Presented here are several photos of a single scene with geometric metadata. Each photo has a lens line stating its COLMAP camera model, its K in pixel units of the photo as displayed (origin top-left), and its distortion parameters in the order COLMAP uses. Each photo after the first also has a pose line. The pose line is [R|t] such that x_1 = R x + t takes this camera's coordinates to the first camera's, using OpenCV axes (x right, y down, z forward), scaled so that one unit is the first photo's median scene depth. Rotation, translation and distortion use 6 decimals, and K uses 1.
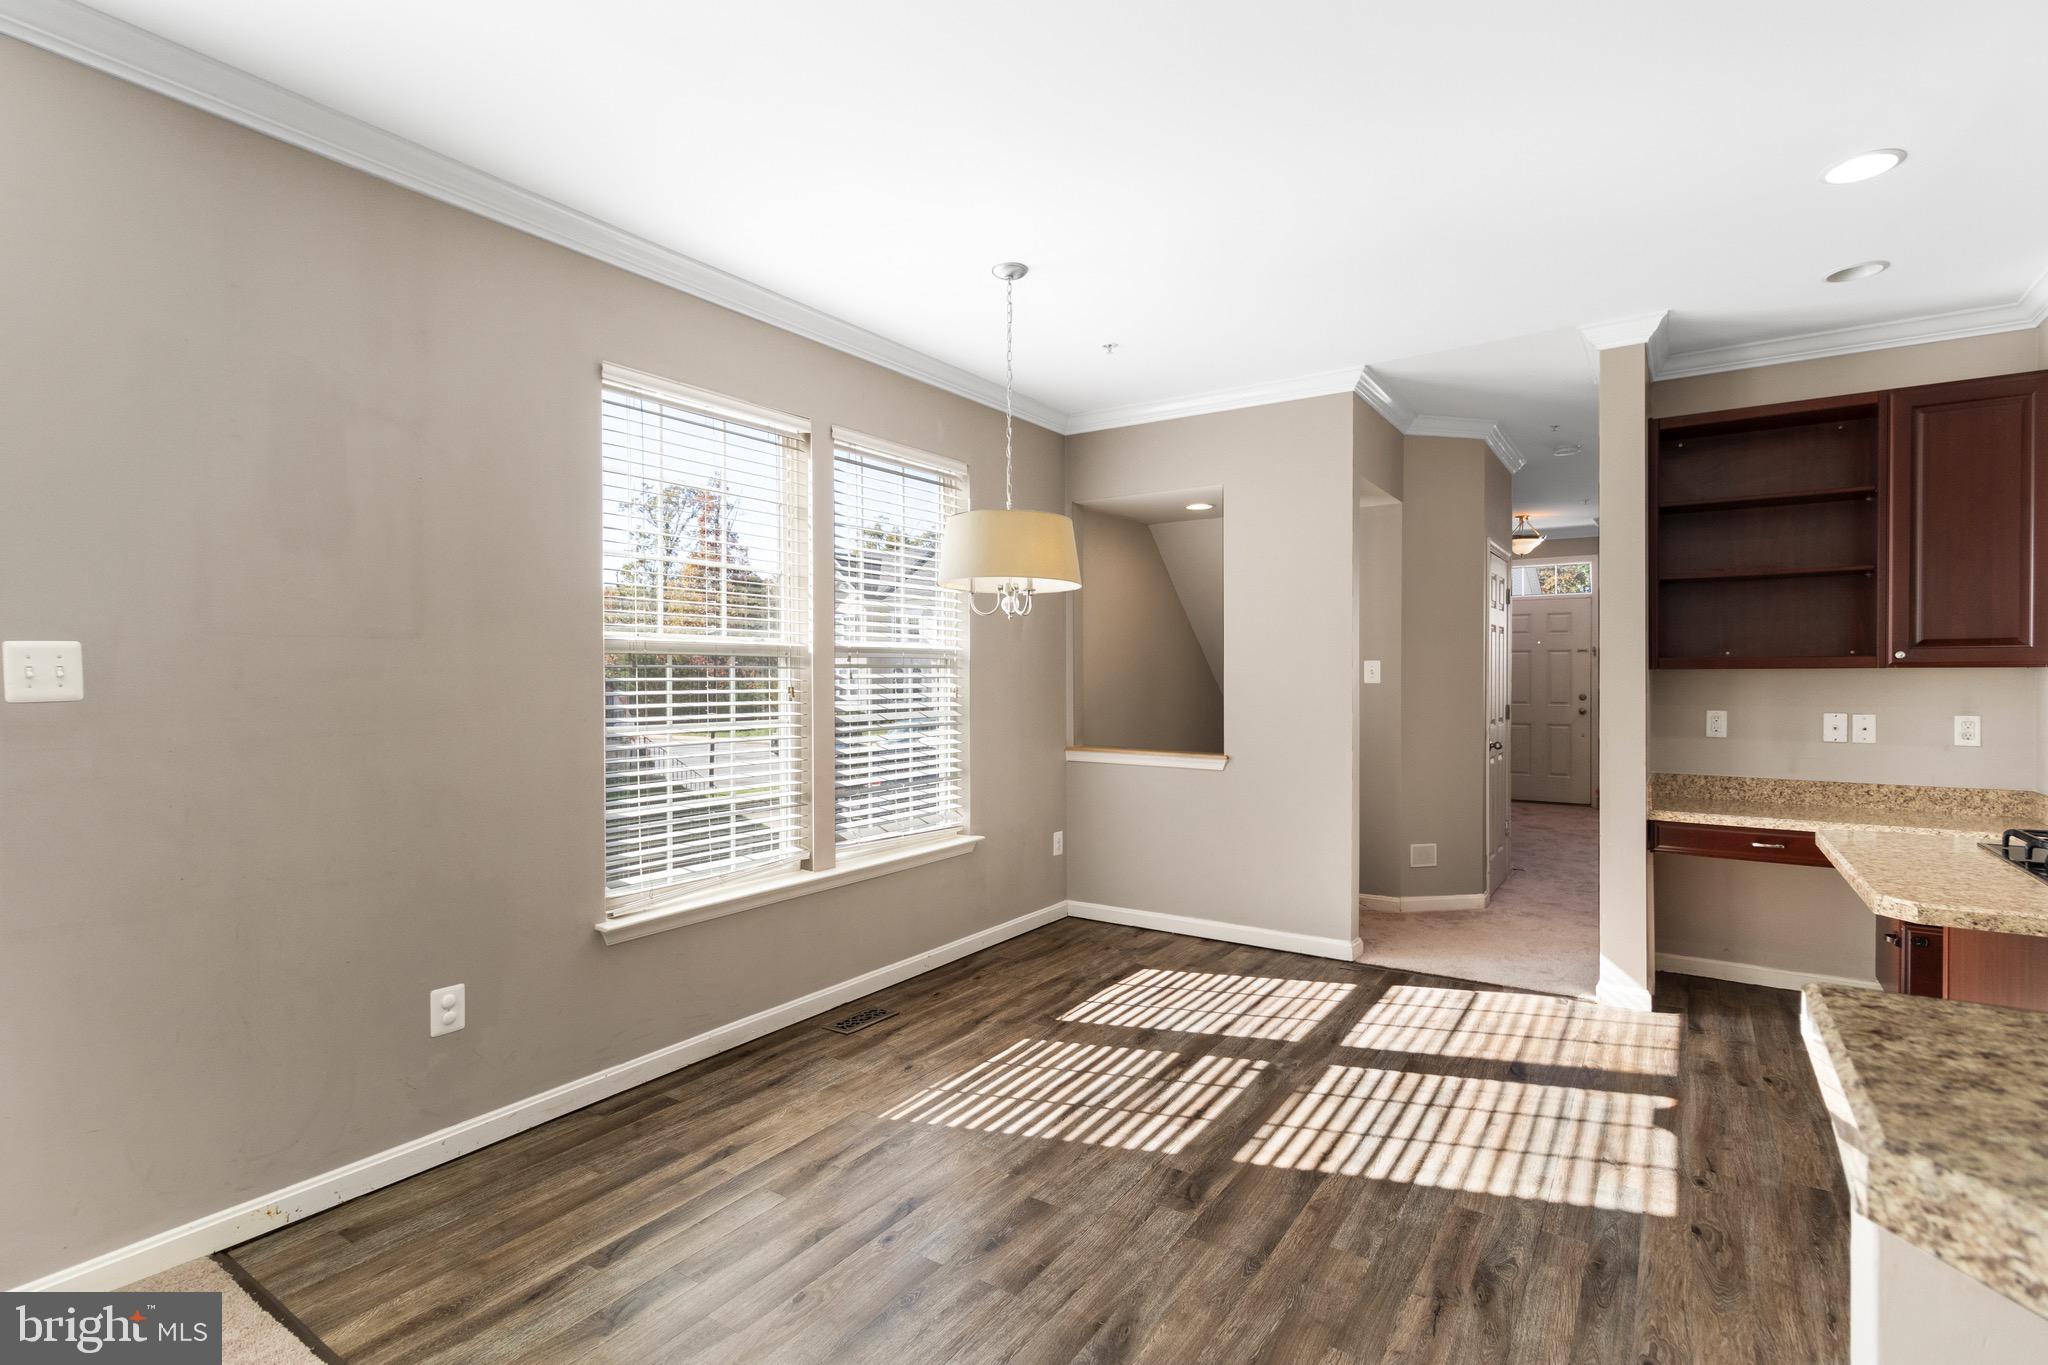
lens RADIAL K [[954.9, 0, 1019.8], [0, 954.9, 673.5], [0, 0, 1]] dist [0.001096, 0.000416]
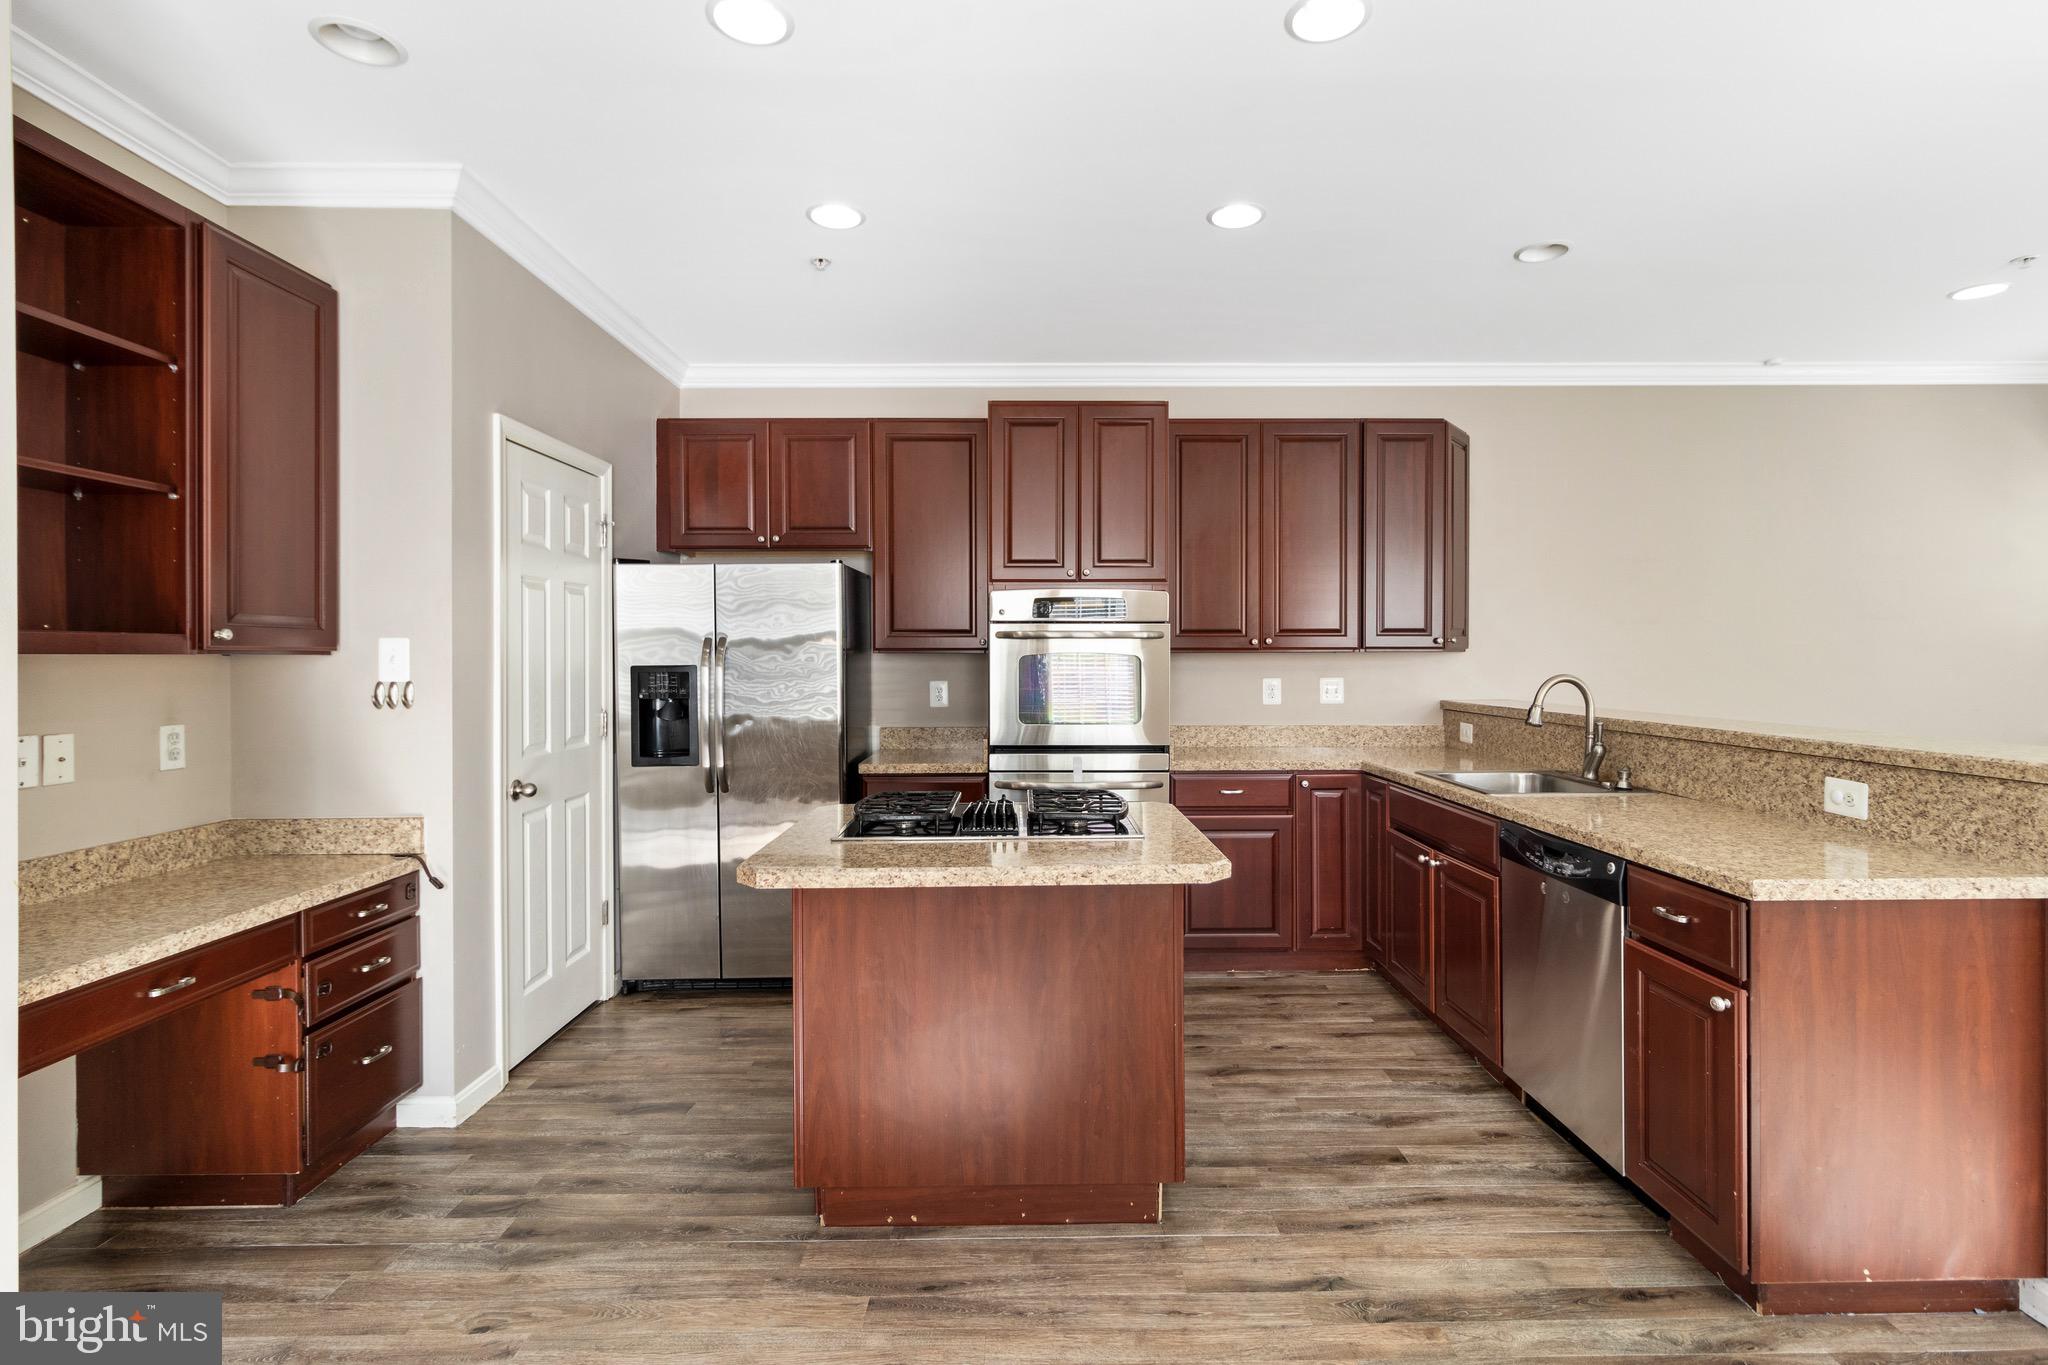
lens RADIAL K [[983.7, 0, 1033.1], [0, 983.7, 665.0], [0, 0, 1]] dist [0.001375, -0.000025]
pose [[-0.566877, -0.000487, 0.823802, 0.061024], [0.008756, 0.999940, 0.006616, 0.001613], [-0.823756, 0.010964, -0.566839, 0.956909]]
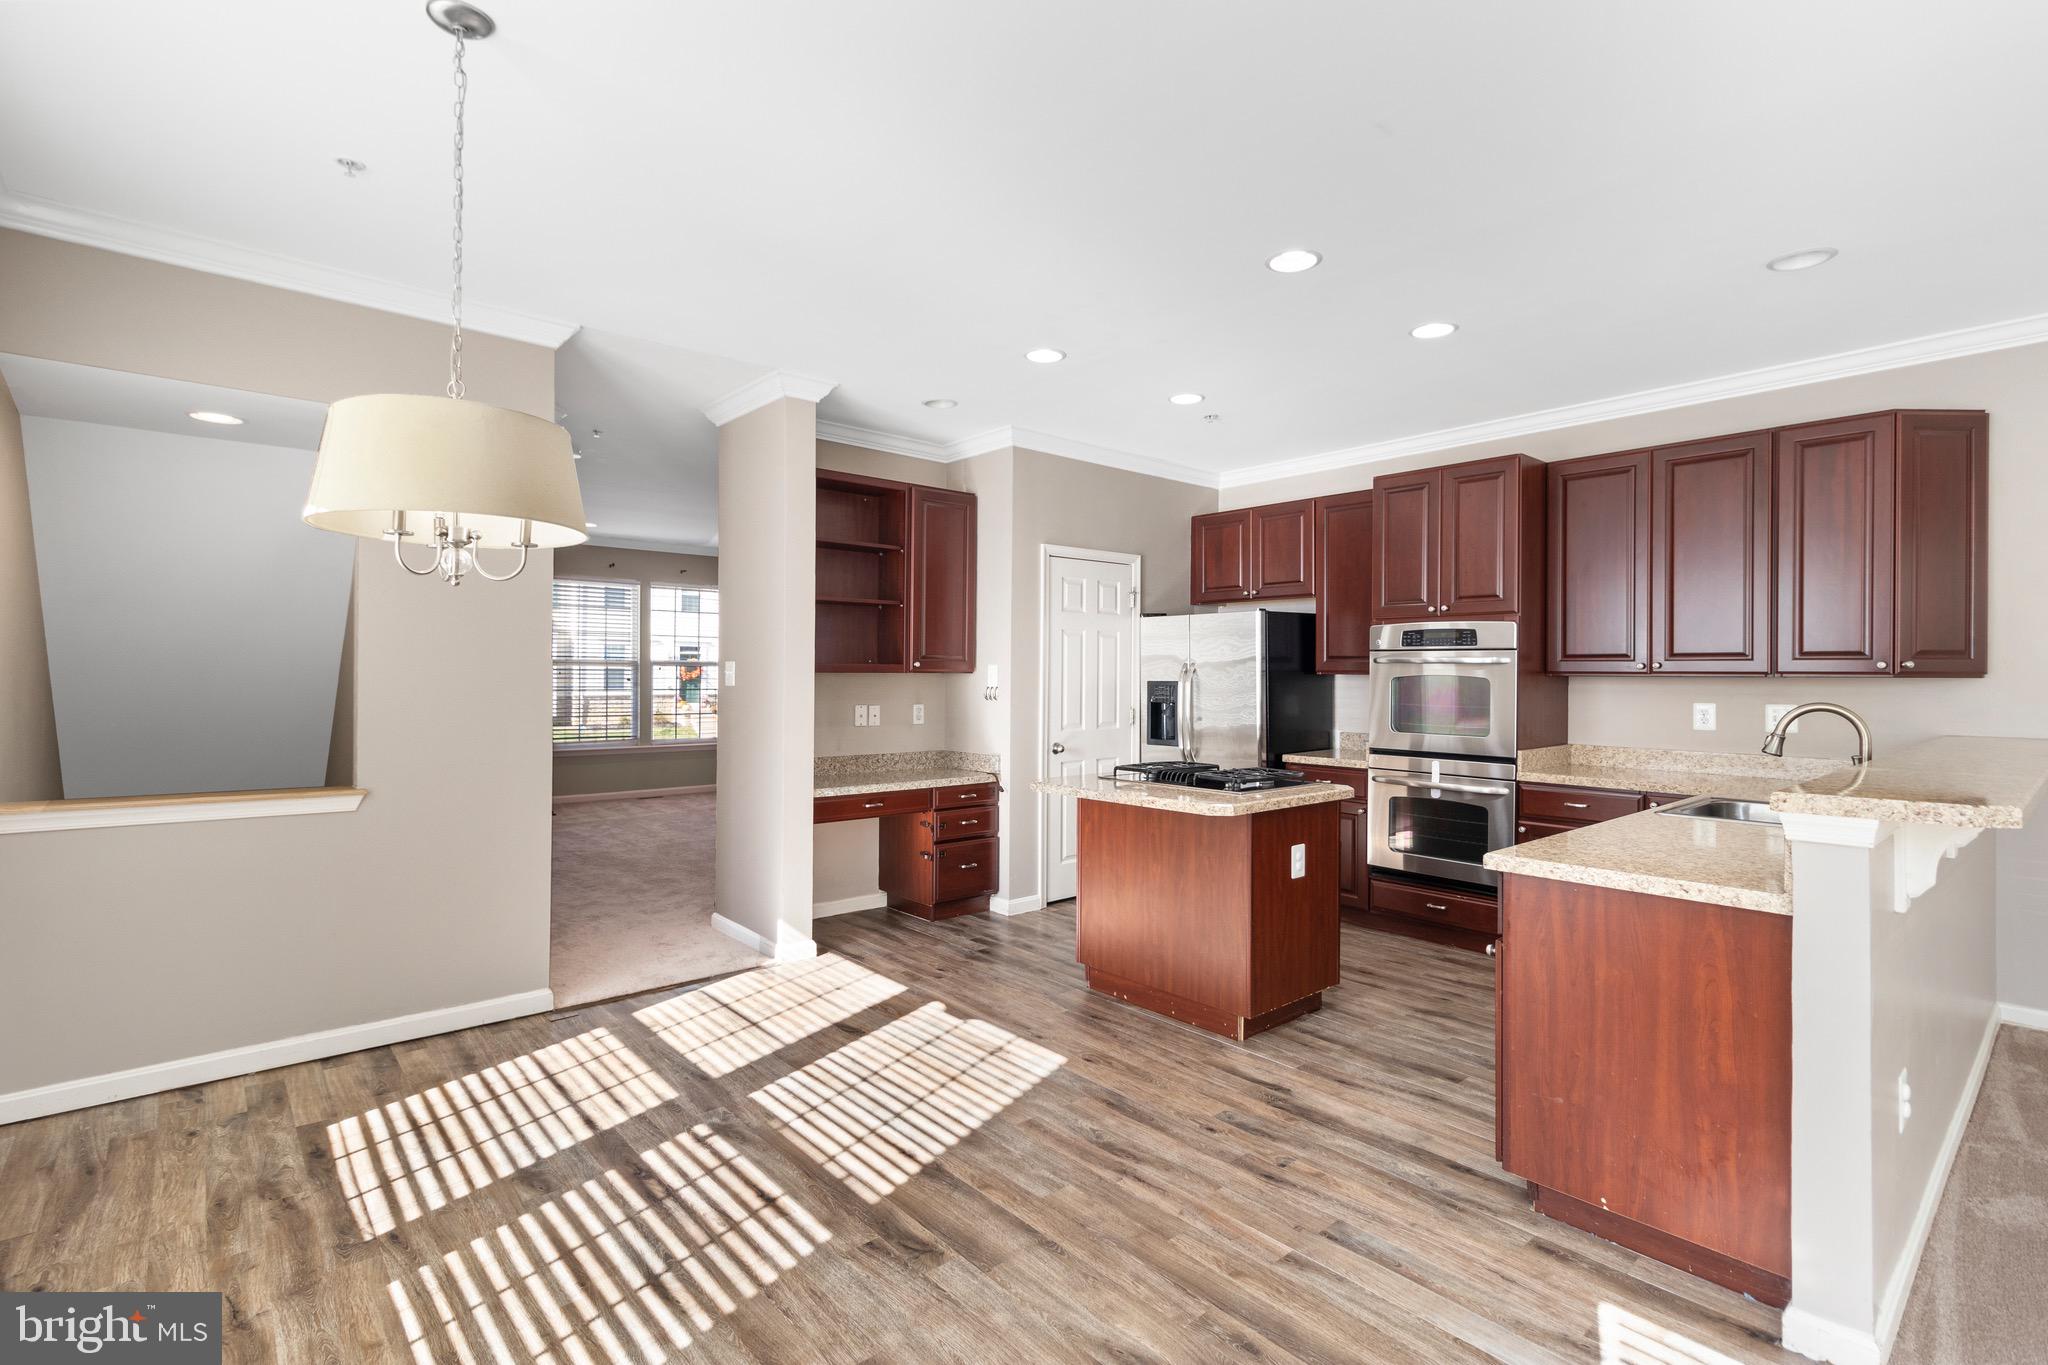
lens RADIAL K [[954.9, 0, 1019.8], [0, 954.9, 673.5], [0, 0, 1]] dist [0.001096, 0.000416]
pose [[0.267415, 0.004966, 0.963569, -0.475237], [-0.003214, 0.999986, -0.004261, 0.000706], [-0.963576, -0.001958, 0.267428, 0.466573]]
